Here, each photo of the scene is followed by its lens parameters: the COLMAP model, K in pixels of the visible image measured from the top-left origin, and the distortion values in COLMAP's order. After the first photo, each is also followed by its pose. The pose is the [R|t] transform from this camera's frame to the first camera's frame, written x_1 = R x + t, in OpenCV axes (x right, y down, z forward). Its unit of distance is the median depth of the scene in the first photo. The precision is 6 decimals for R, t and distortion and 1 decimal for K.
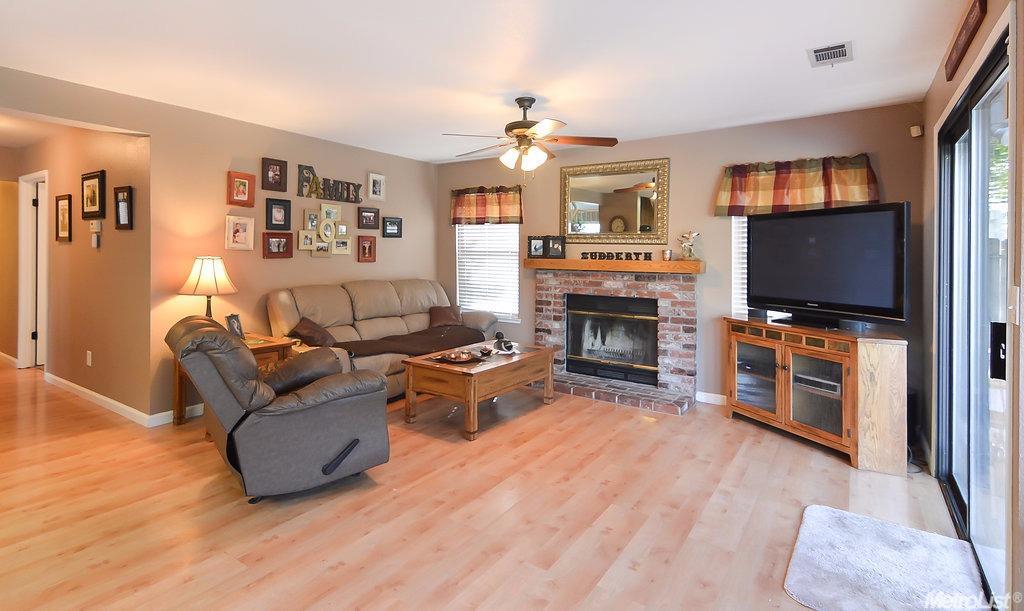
lens RADIAL K [[520.1, 0, 485.2], [0, 520.1, 252.4], [0, 0, 1]] dist [0.018302, -0.001461]
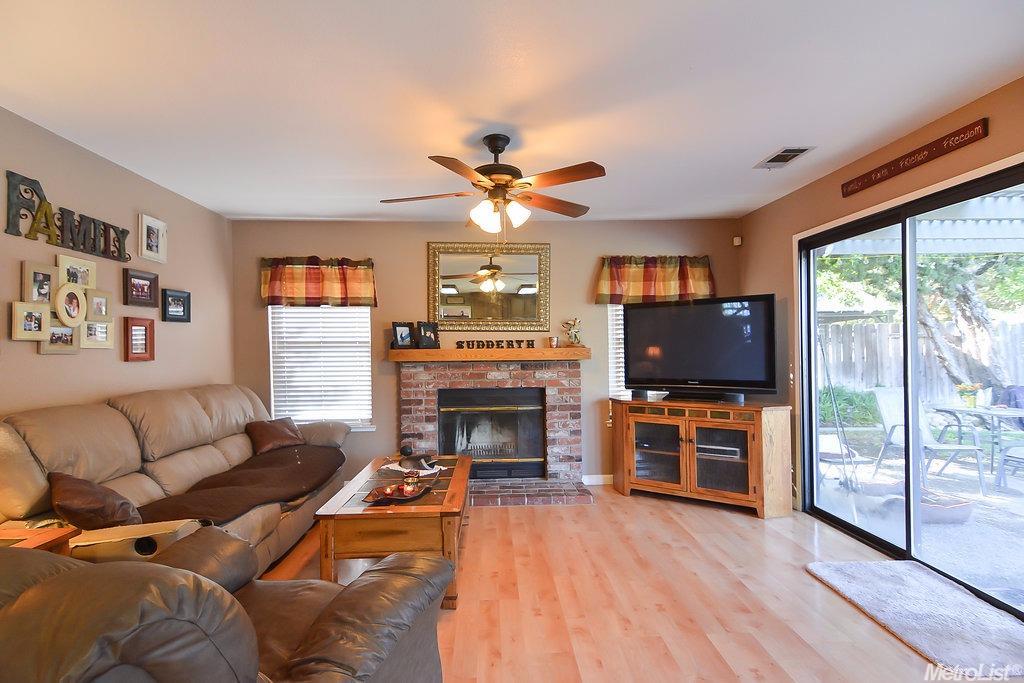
lens RADIAL K [[484.7, 0, 514.8], [0, 484.7, 345.9], [0, 0, 1]] dist [0.019952, -0.006619]
pose [[0.784804, -0.016552, 0.619523, -0.267401], [0.017378, 0.999838, 0.004698, 0.006509], [-0.619501, 0.007079, 0.784964, 0.322699]]
